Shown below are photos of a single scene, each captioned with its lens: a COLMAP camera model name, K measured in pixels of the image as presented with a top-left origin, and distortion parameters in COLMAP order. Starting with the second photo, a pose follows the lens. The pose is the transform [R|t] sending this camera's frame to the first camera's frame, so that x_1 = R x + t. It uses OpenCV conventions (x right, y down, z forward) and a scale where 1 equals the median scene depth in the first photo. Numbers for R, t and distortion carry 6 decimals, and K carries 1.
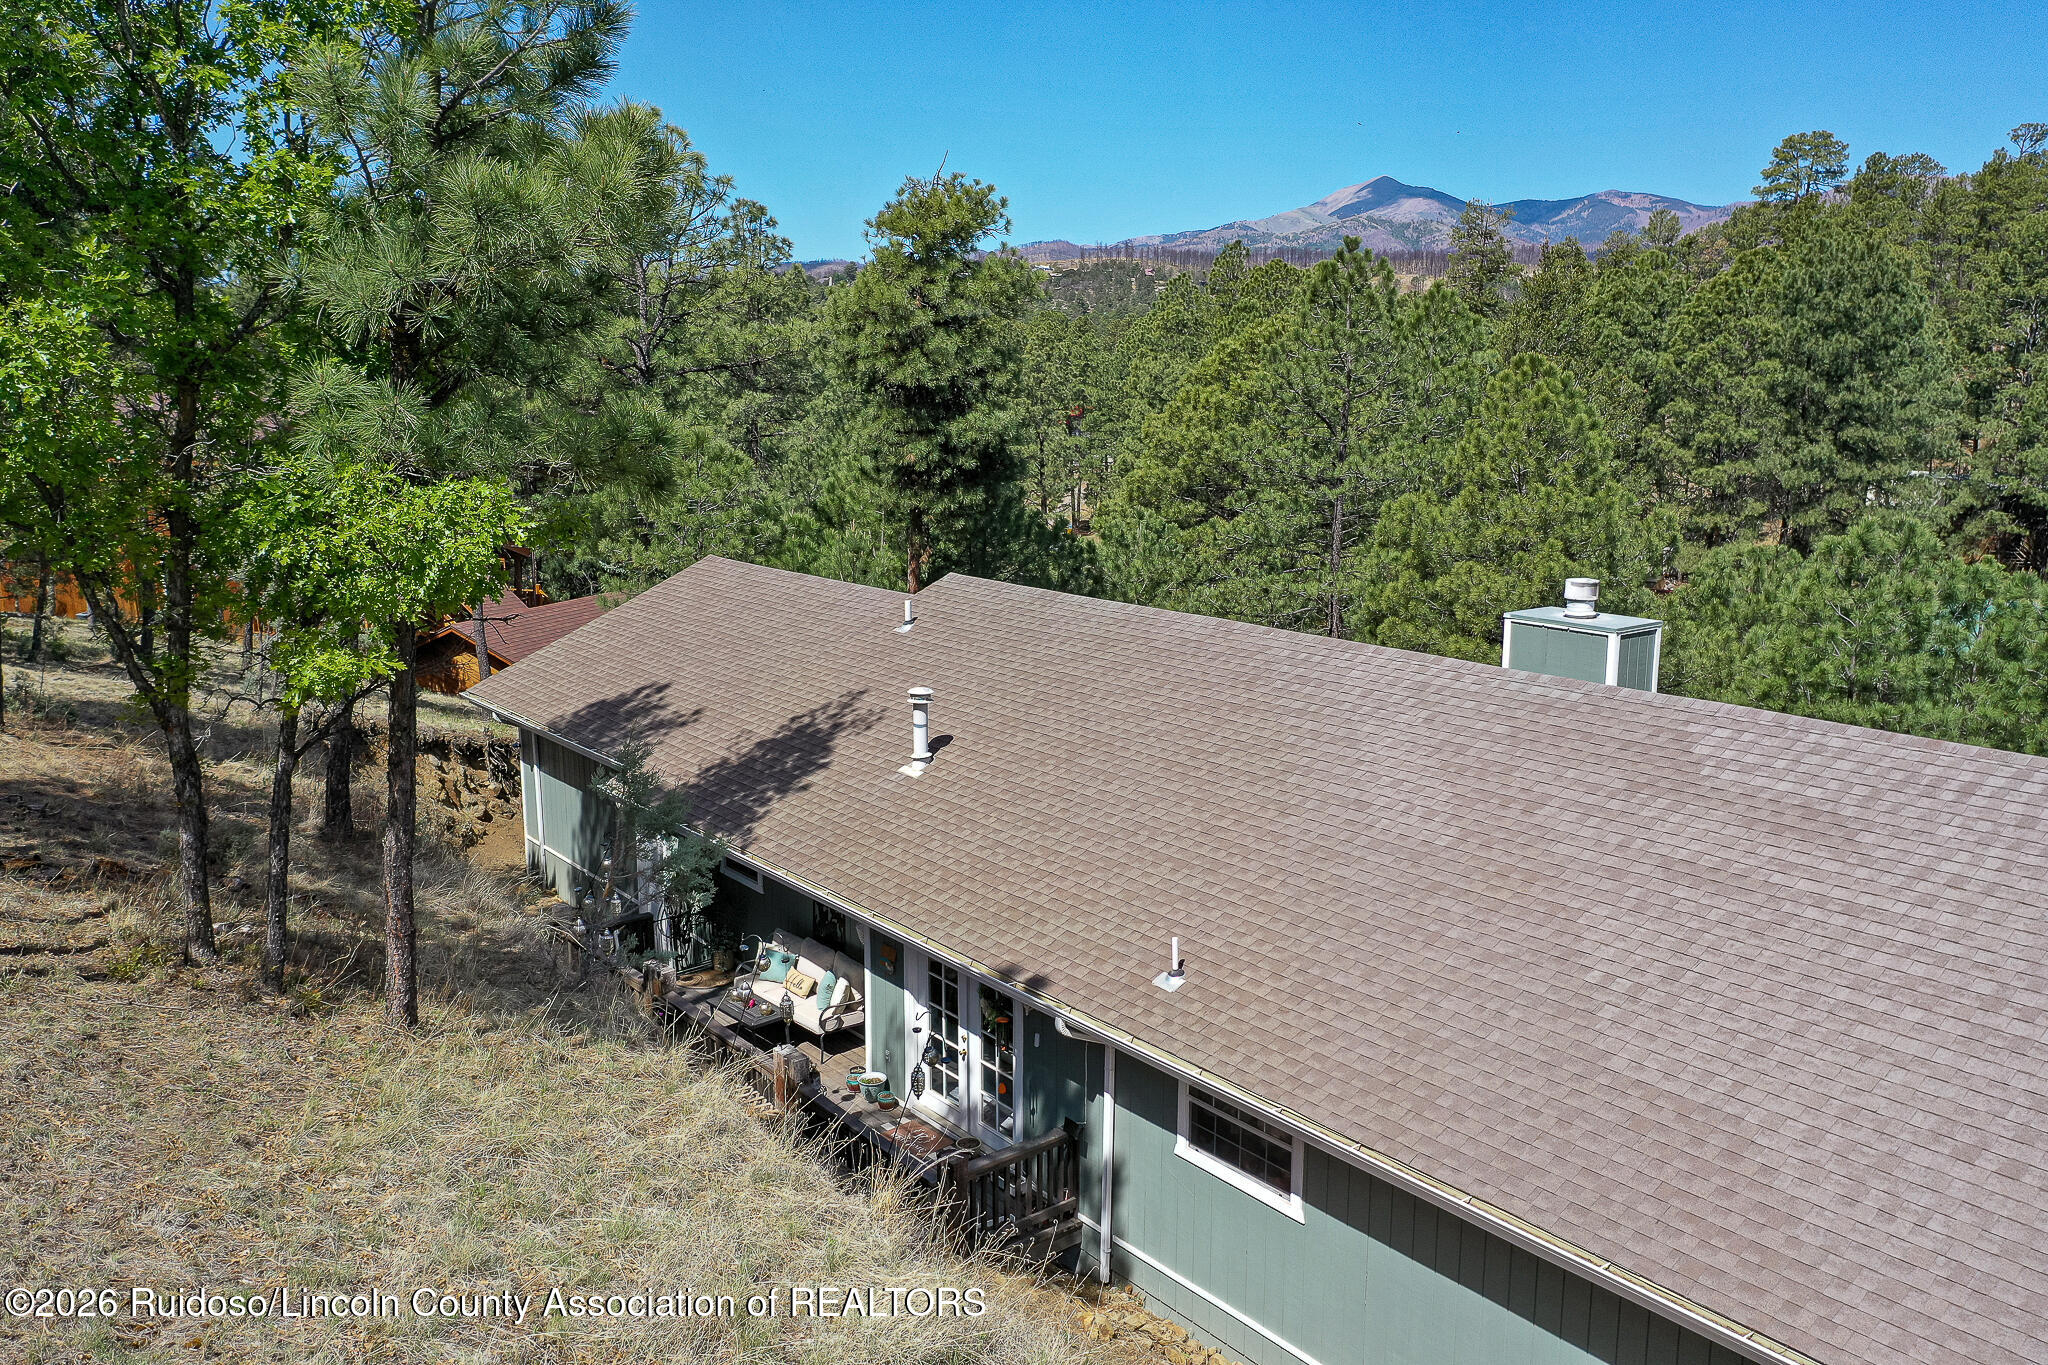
lens RADIAL K [[1633.2, 0, 1023.3], [0, 1633.2, 682.9], [0, 0, 1]] dist [0.002057, -0.000040]
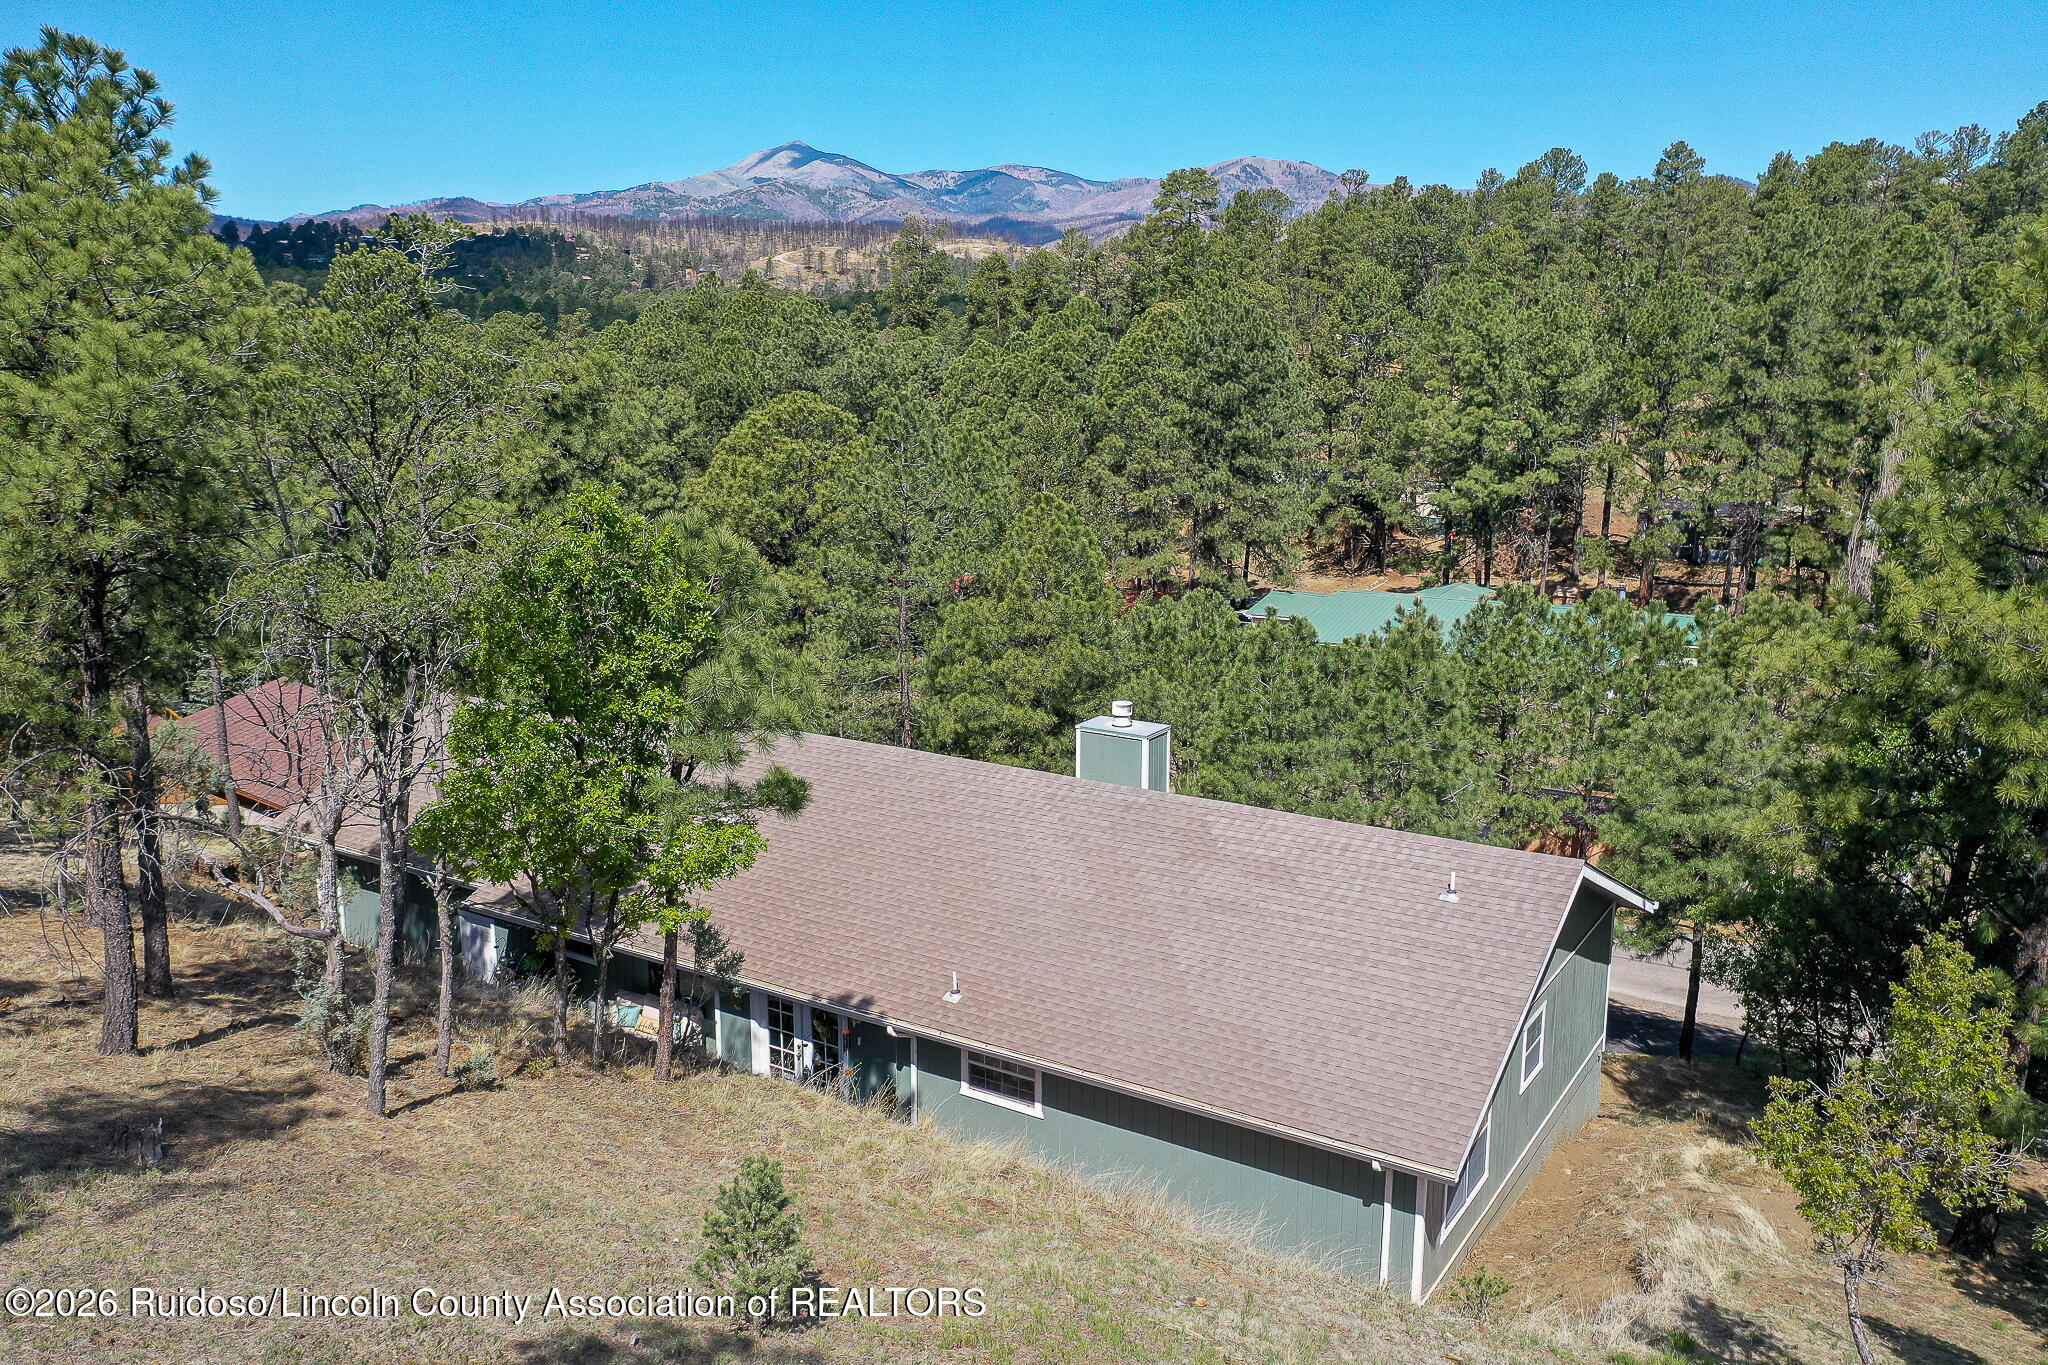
lens RADIAL K [[1633.2, 0, 1023.3], [0, 1633.2, 682.9], [0, 0, 1]] dist [0.002057, -0.000040]
pose [[0.942245, -0.071847, 0.327127, -0.171690], [0.064476, 0.997362, 0.033337, -0.091729], [-0.328660, -0.010320, 0.944392, -0.300485]]
